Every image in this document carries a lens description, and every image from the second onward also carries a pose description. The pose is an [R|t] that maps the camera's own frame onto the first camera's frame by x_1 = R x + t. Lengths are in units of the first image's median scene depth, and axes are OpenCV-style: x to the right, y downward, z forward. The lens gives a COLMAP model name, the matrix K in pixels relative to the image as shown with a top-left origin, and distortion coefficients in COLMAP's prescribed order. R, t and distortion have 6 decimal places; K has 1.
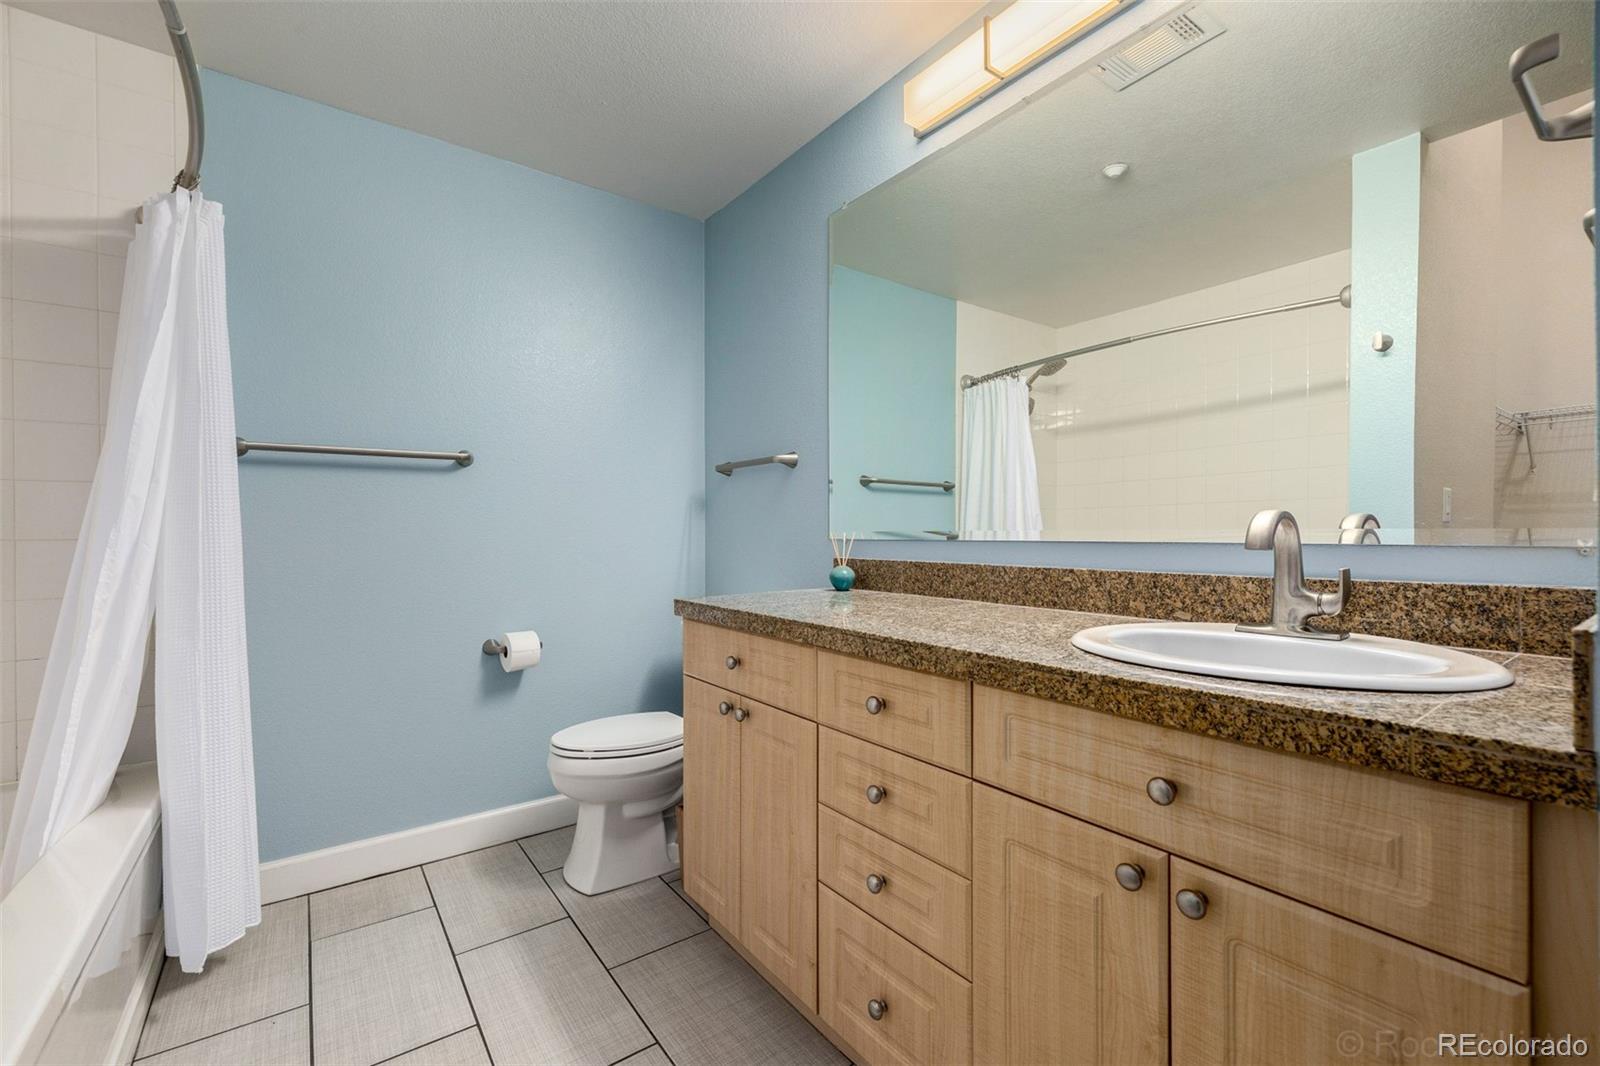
lens RADIAL K [[681.9, 0, 803.1], [0, 681.9, 532.7], [0, 0, 1]] dist [0.000670, 0.000747]
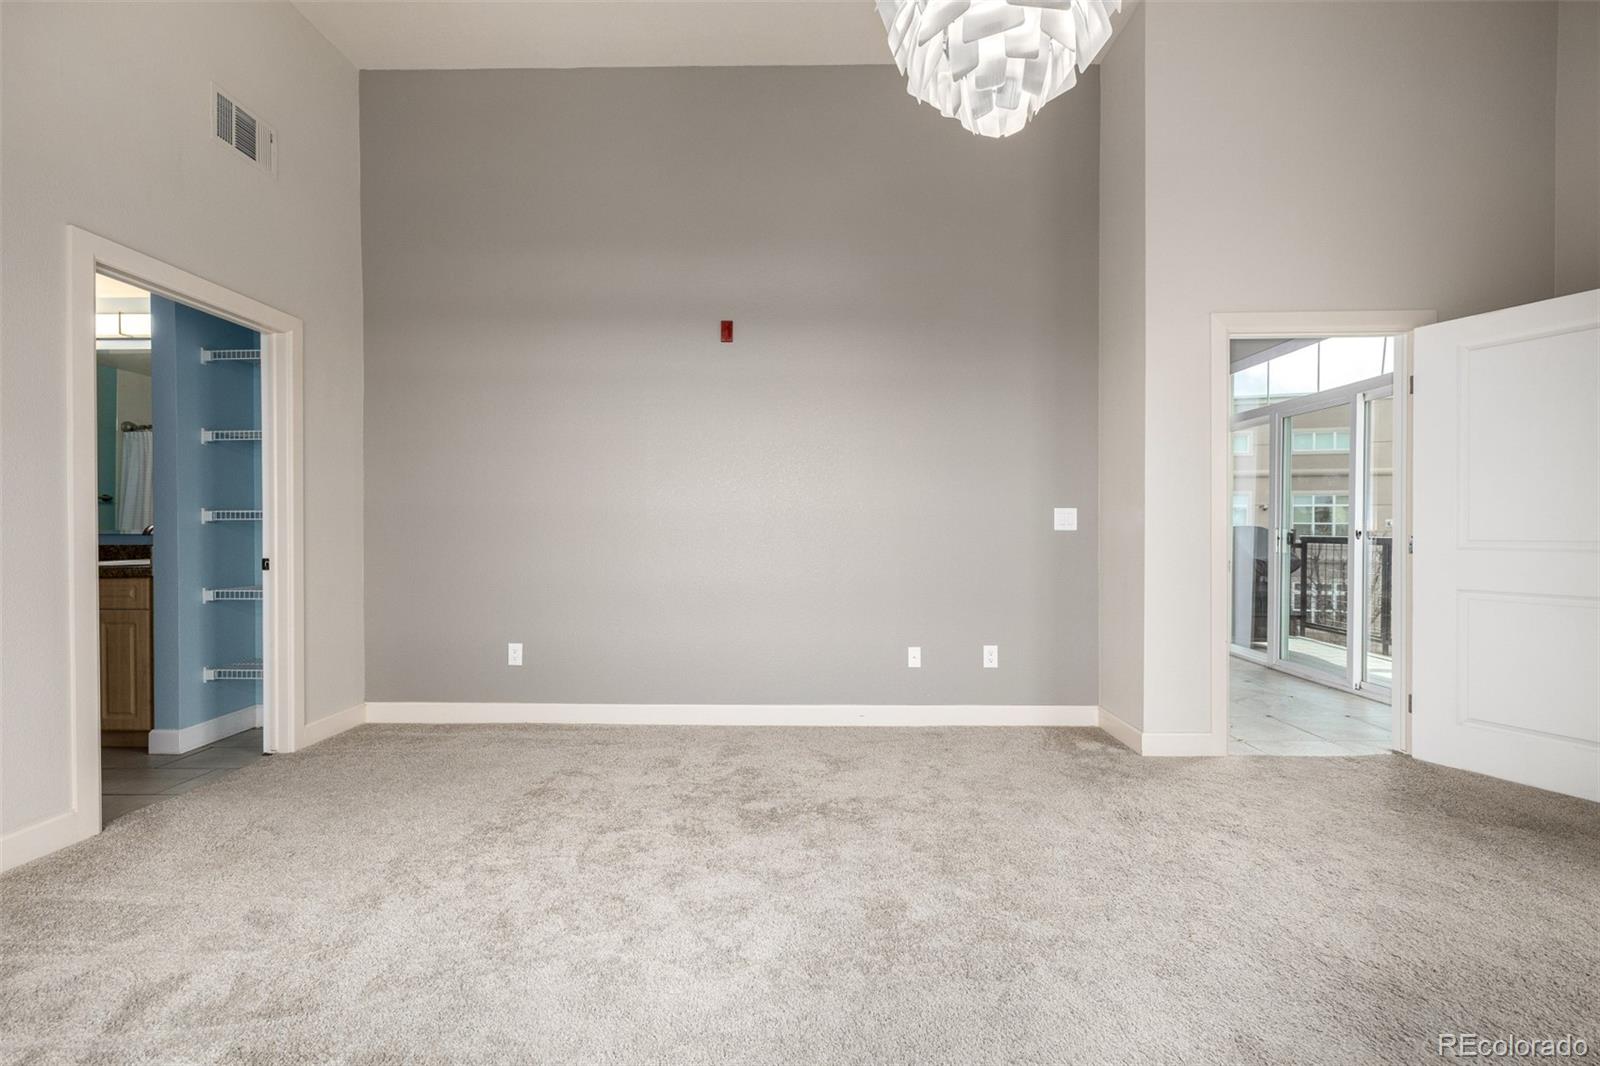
lens RADIAL K [[681.9, 0, 804.2], [0, 681.9, 532.7], [0, 0, 1]] dist [0.000670, 0.000747]
pose [[0.607631, -0.007815, 0.794181, -0.046901], [0.002689, 0.999966, 0.007783, 0.001647], [-0.794215, -0.002594, 0.607631, -1.080338]]
